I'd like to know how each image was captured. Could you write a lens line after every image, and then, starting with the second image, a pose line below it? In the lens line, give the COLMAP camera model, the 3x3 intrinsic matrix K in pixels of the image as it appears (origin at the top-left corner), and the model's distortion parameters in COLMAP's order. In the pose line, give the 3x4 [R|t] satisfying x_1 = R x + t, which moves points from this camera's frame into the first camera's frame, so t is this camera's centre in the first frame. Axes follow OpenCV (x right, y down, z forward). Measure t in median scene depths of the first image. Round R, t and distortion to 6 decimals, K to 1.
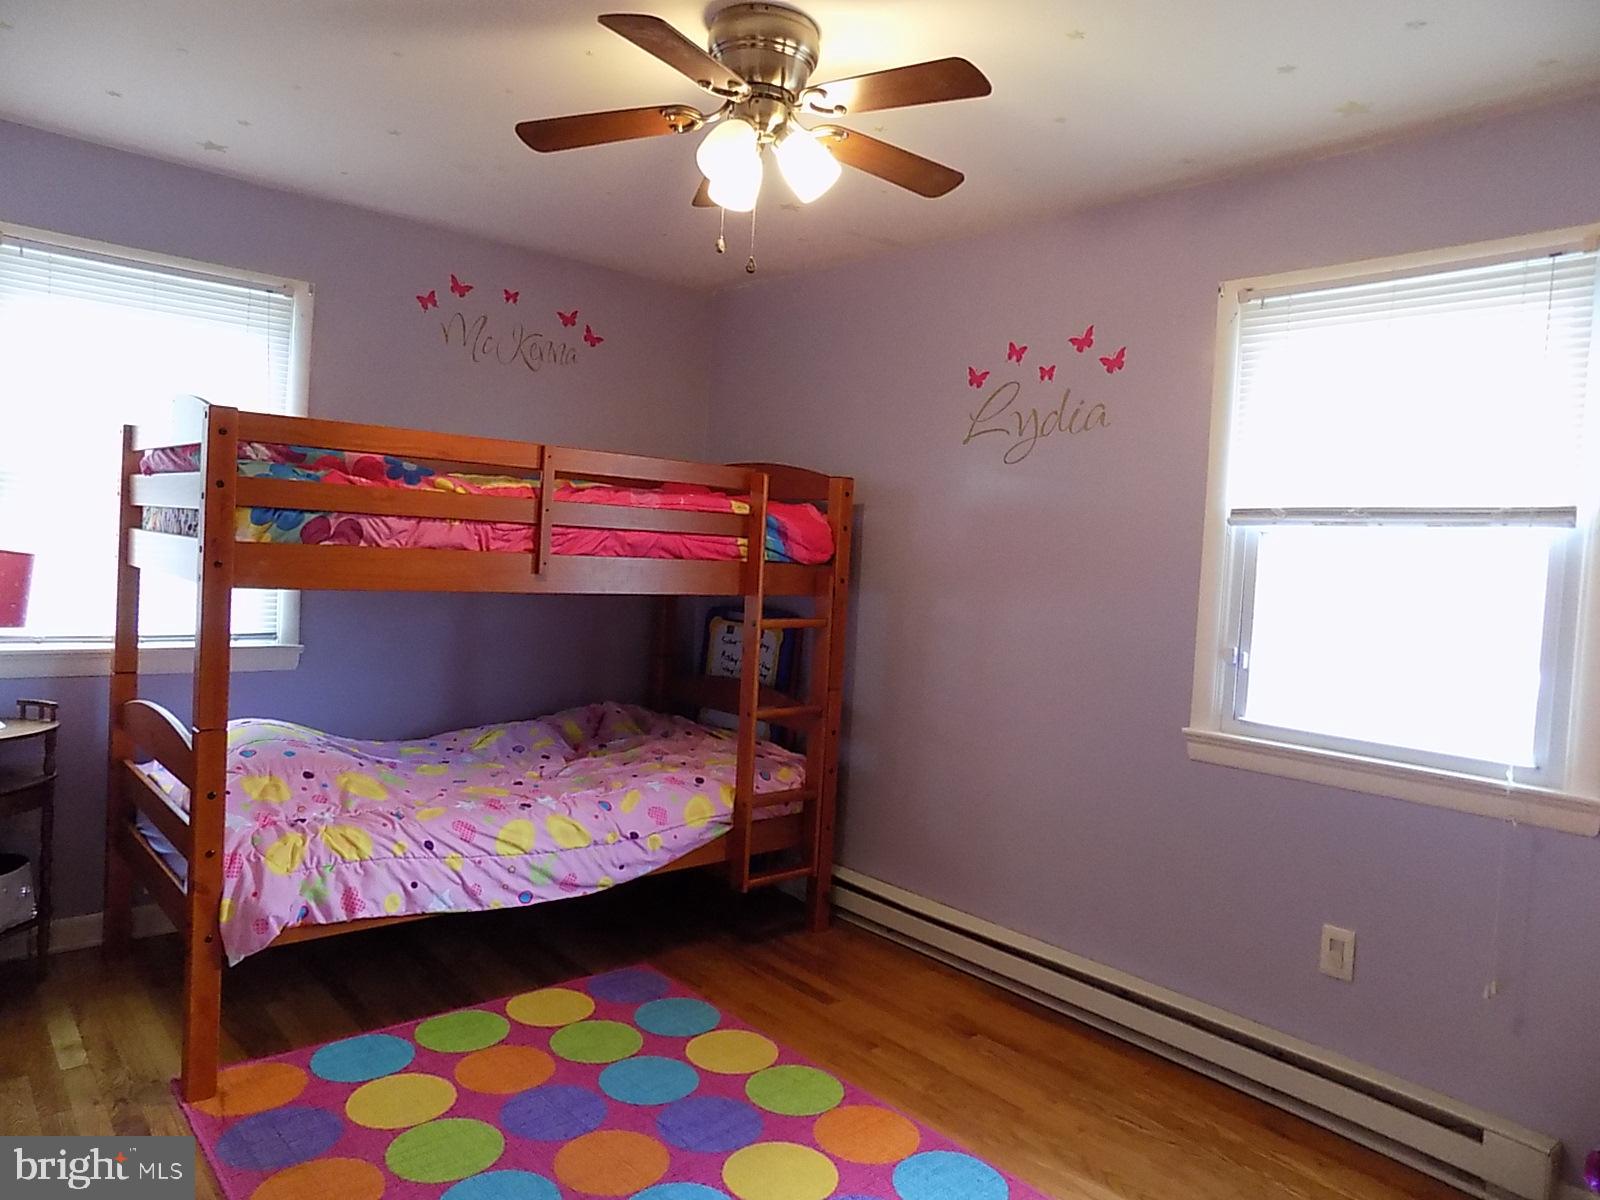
lens RADIAL K [[1082.8, 0, 813.3], [0, 1082.8, 586.6], [0, 0, 1]] dist [-0.079965, 0.086580]
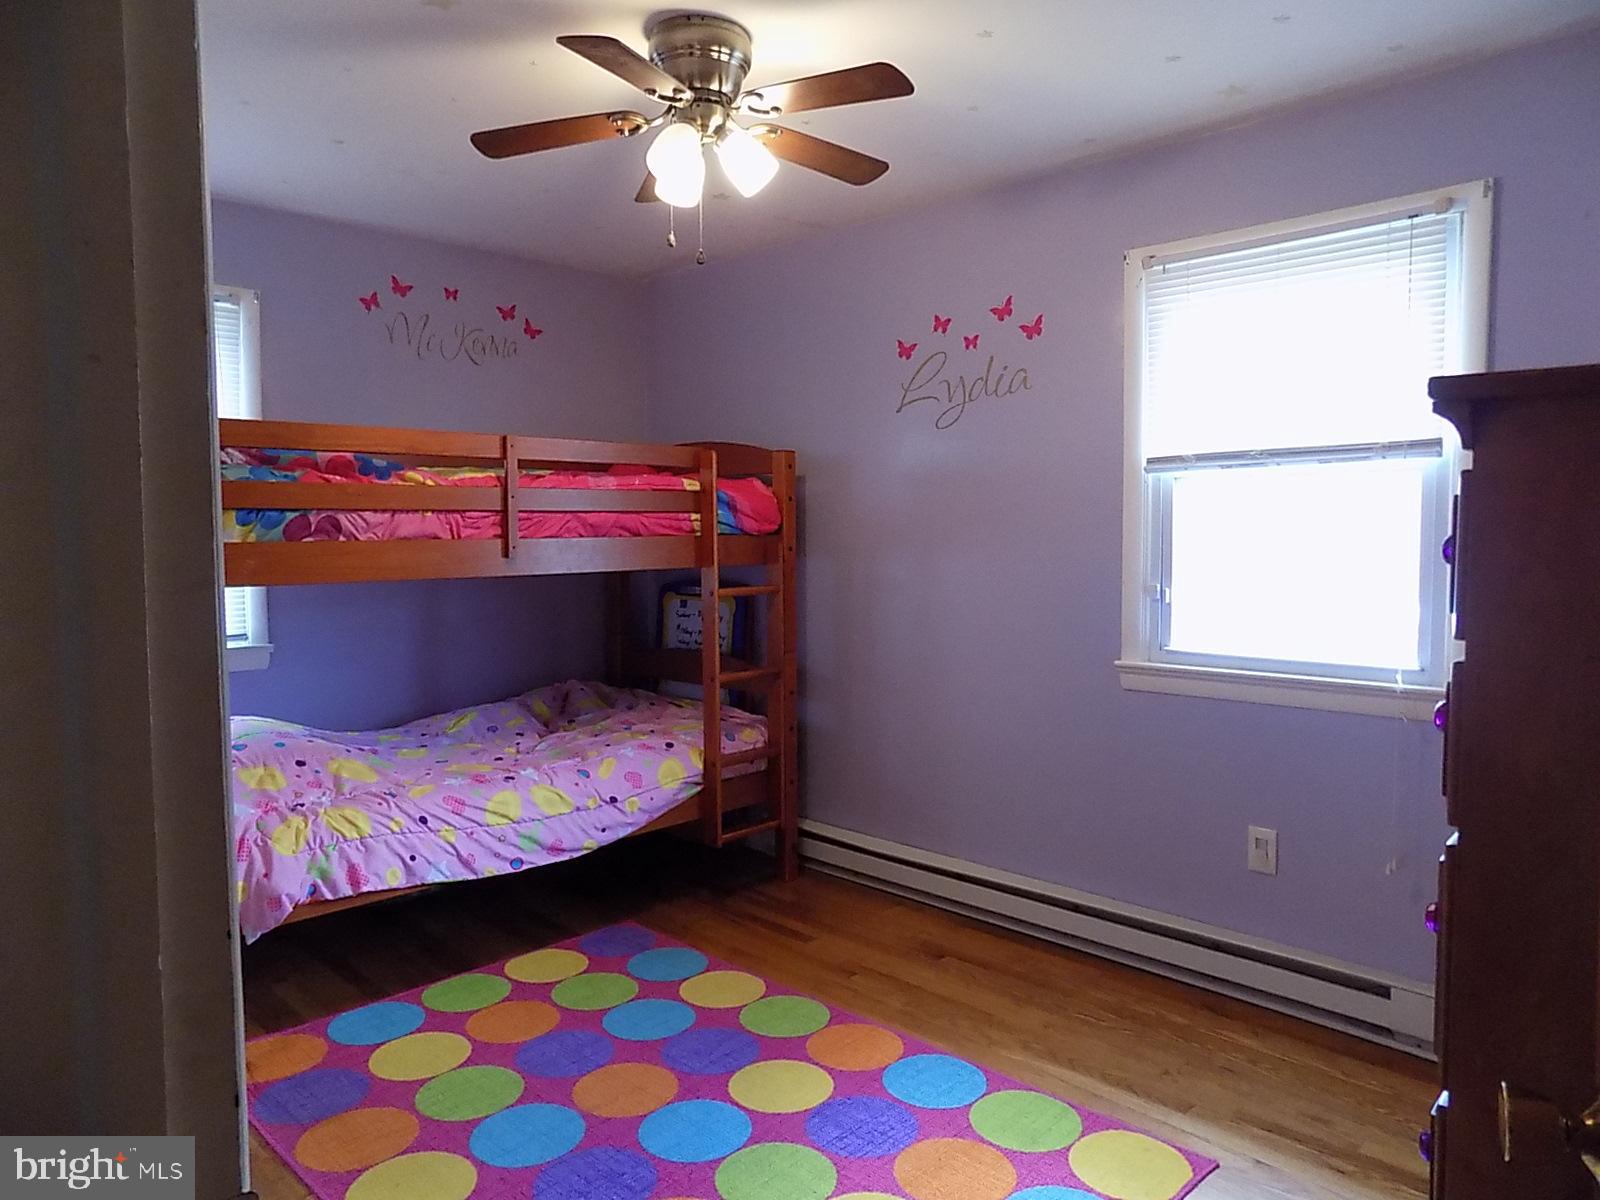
lens RADIAL K [[1082.8, 0, 813.3], [0, 1082.8, 586.6], [0, 0, 1]] dist [-0.079965, 0.086580]
pose [[0.995790, -0.064599, 0.065026, -0.028461], [0.063263, 0.997745, 0.022401, 0.011890], [-0.066326, -0.018193, 0.997632, -0.072747]]
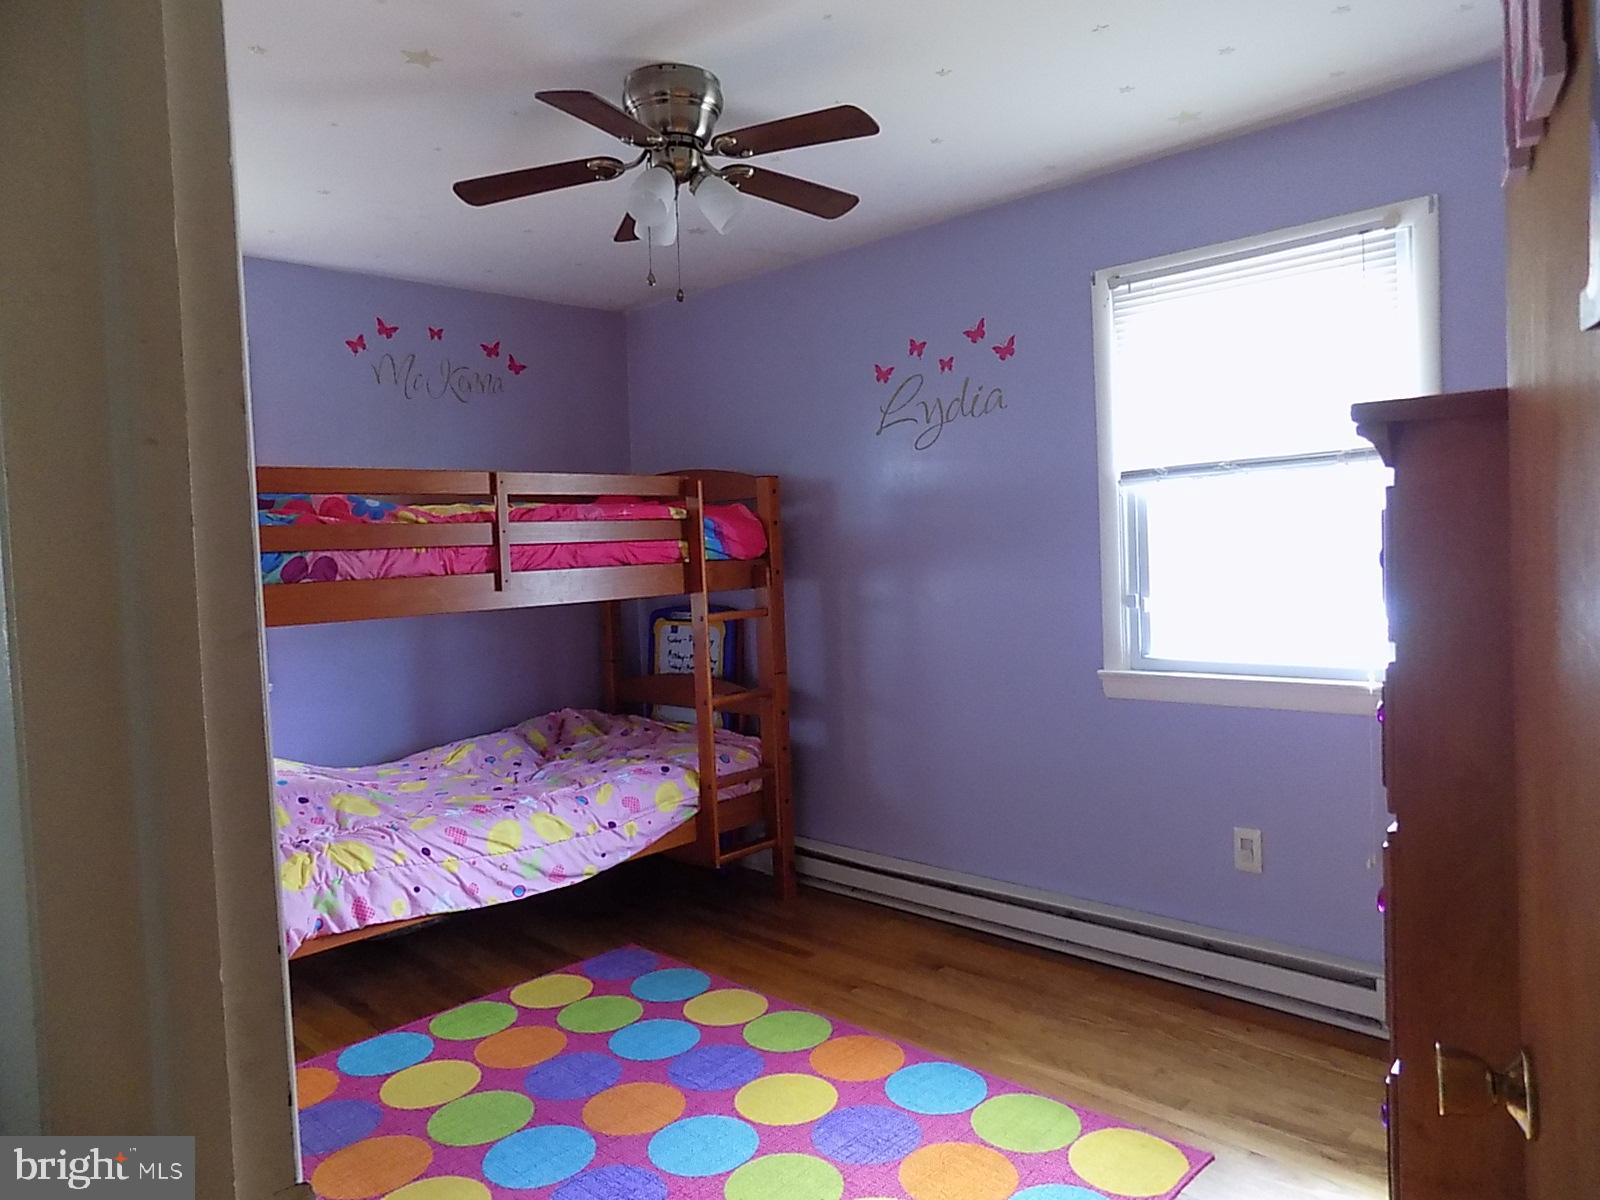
lens RADIAL K [[1082.8, 0, 813.3], [0, 1082.8, 586.6], [0, 0, 1]] dist [-0.079965, 0.086580]
pose [[0.992148, -0.099214, 0.076149, -0.027307], [0.099073, 0.995064, 0.005646, 0.008681], [-0.076334, 0.001943, 0.997080, -0.098729]]
